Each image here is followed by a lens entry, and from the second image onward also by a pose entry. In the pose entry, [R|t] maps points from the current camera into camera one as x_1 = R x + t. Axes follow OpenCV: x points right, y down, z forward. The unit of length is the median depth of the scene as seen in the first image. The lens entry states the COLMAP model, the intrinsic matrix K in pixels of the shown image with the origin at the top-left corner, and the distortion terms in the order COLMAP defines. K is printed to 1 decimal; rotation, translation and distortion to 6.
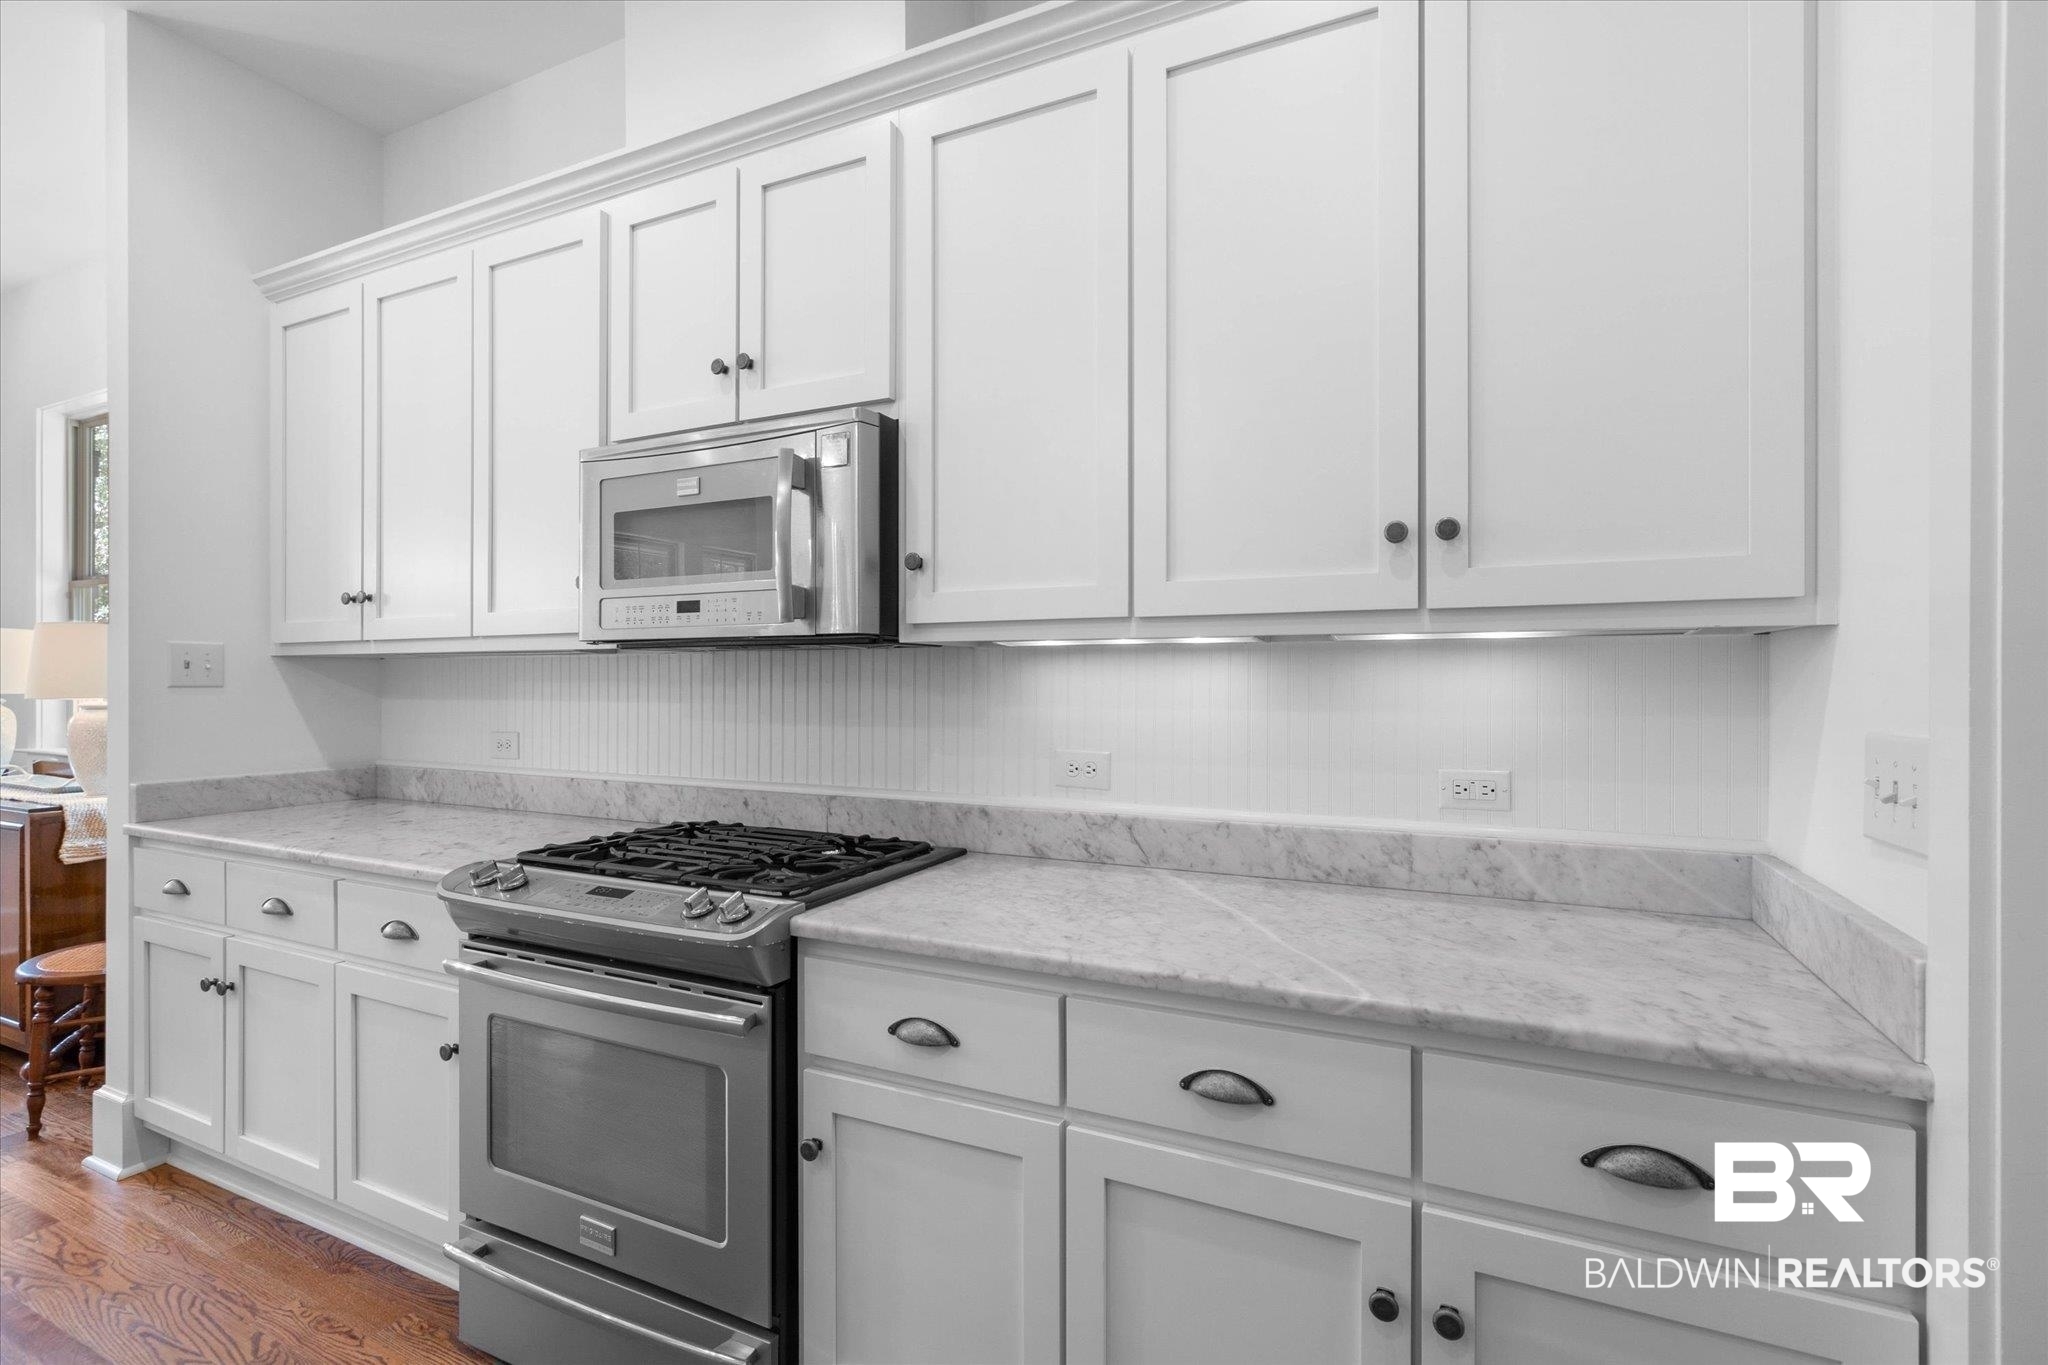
lens RADIAL K [[940.0, 0, 1019.0], [0, 940.0, 688.5], [0, 0, 1]] dist [-0.005040, 0.001121]
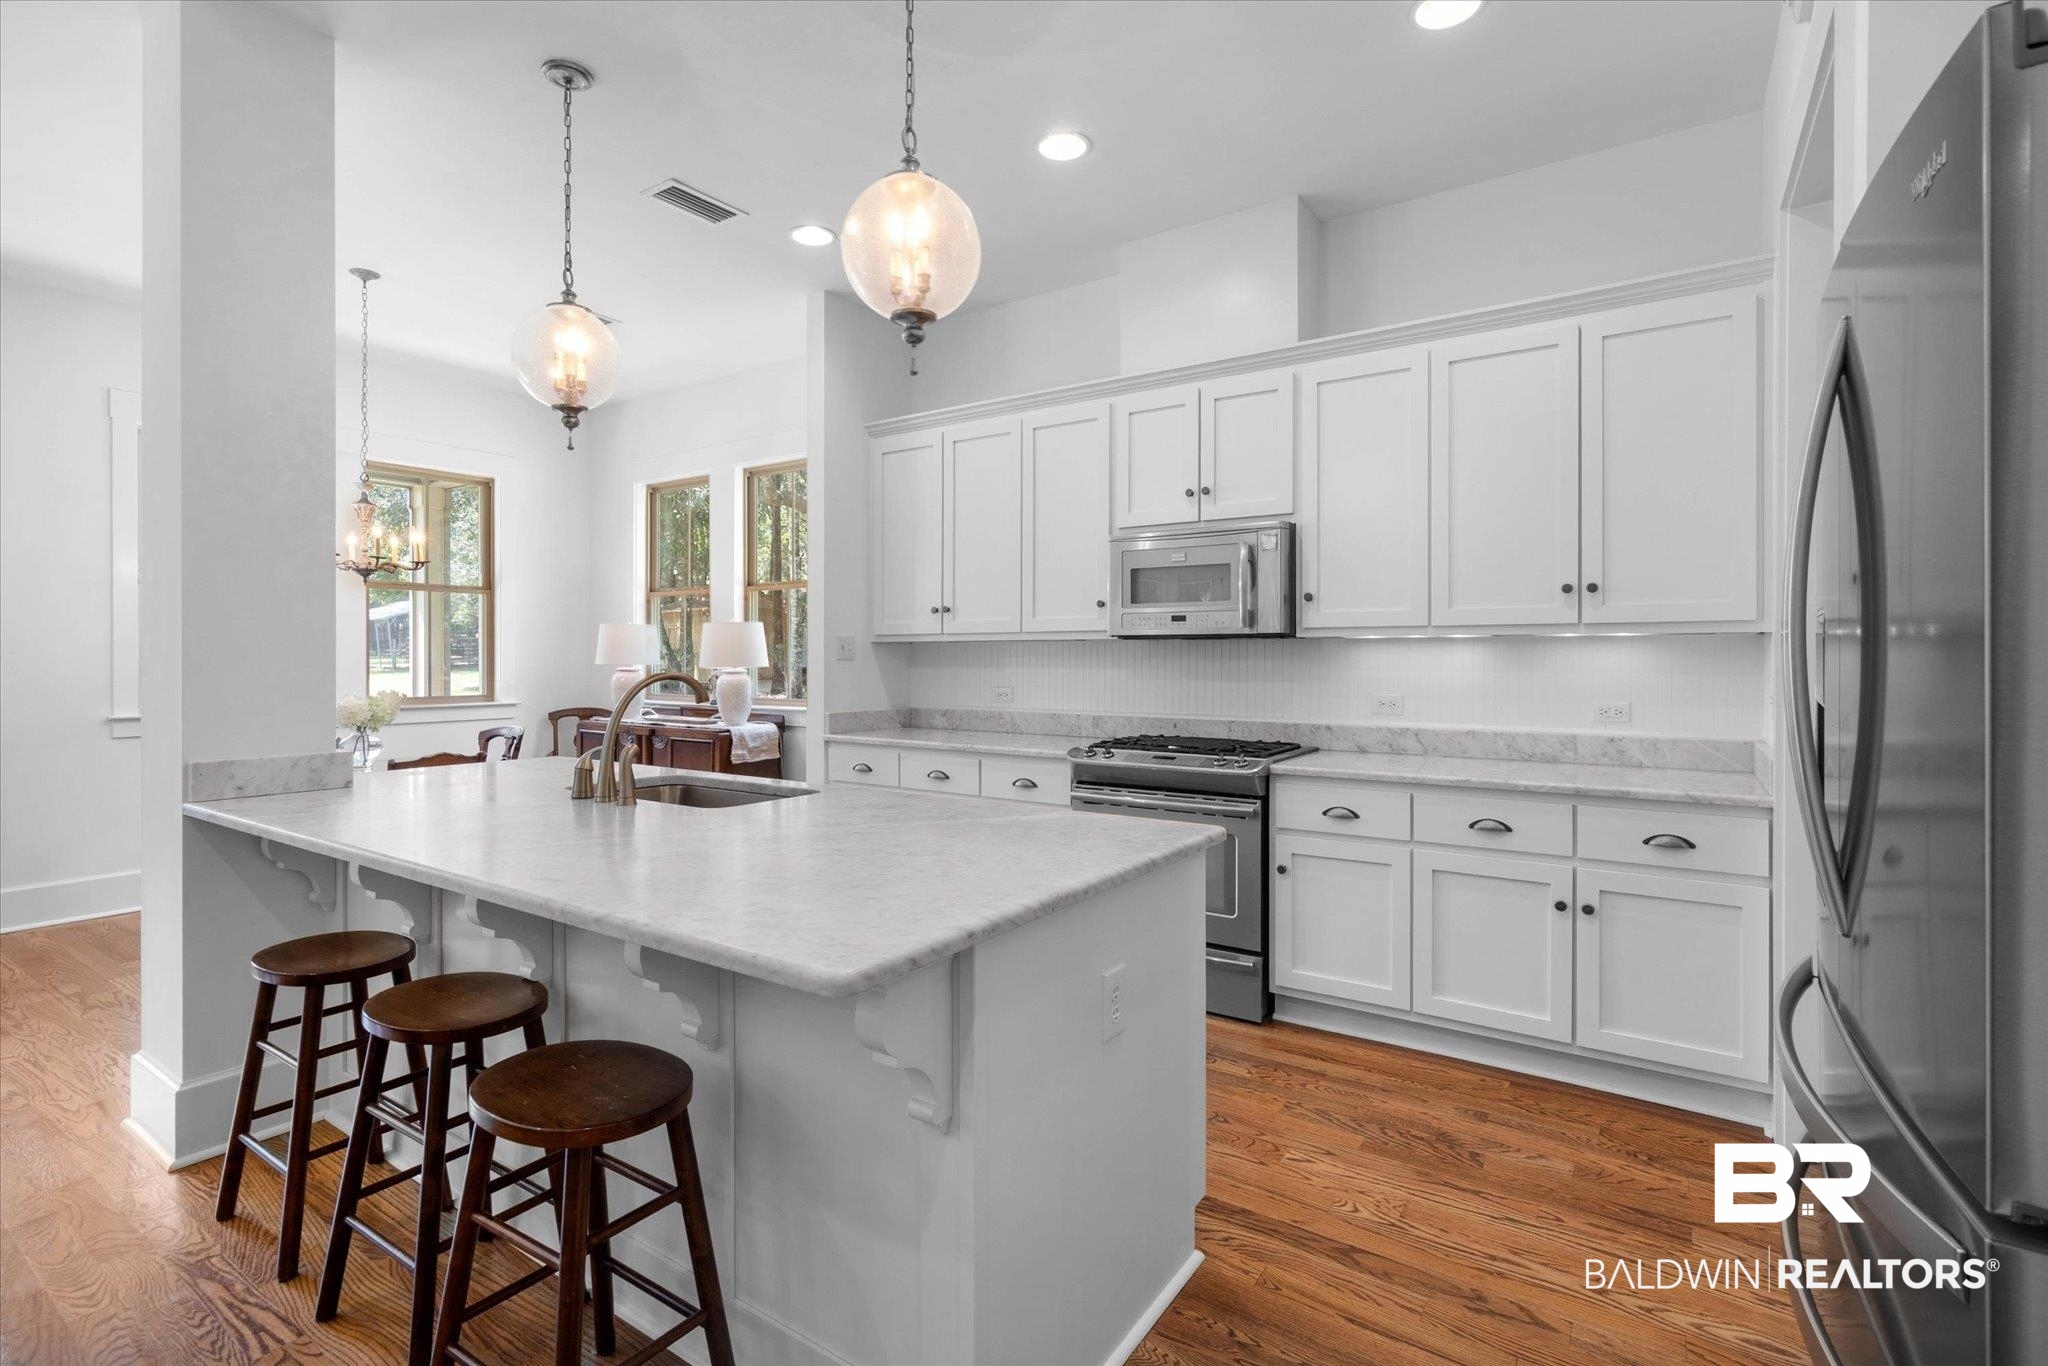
lens RADIAL K [[940.0, 0, 1023.1], [0, 940.0, 664.5], [0, 0, 1]] dist [-0.005040, 0.001121]
pose [[0.988673, 0.002278, -0.150071, -0.399355], [-0.002541, 0.999996, -0.001561, 0.013003], [0.150067, 0.001925, 0.988674, -1.031515]]
